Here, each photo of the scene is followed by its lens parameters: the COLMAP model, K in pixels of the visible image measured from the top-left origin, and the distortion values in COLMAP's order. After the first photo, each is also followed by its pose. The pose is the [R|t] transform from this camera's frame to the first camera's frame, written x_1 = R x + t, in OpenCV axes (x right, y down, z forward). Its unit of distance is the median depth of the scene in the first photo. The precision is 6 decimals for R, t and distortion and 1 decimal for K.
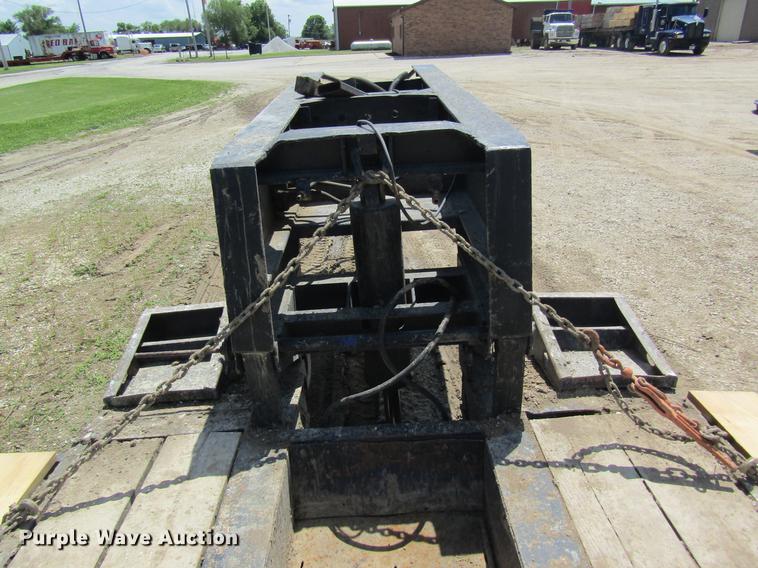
lens RADIAL K [[536.7, 0, 376.4], [0, 536.7, 282.8], [0, 0, 1]] dist [-0.006784, 0.004852]
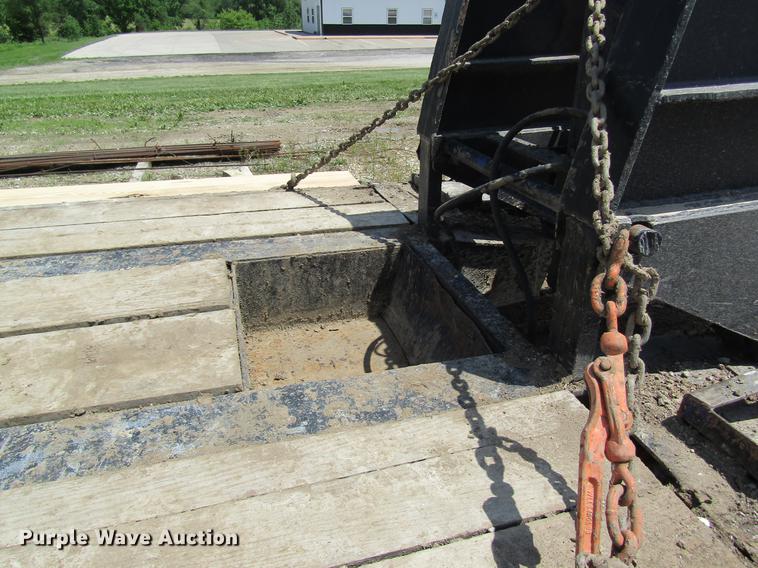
lens RADIAL K [[536.7, 0, 380.8], [0, 536.7, 287.5], [0, 0, 1]] dist [-0.006784, 0.004852]
pose [[0.254501, 0.472185, -0.843961, 0.733692], [-0.419756, 0.840140, 0.343468, 0.056793], [0.871226, 0.266844, 0.412019, 0.620118]]
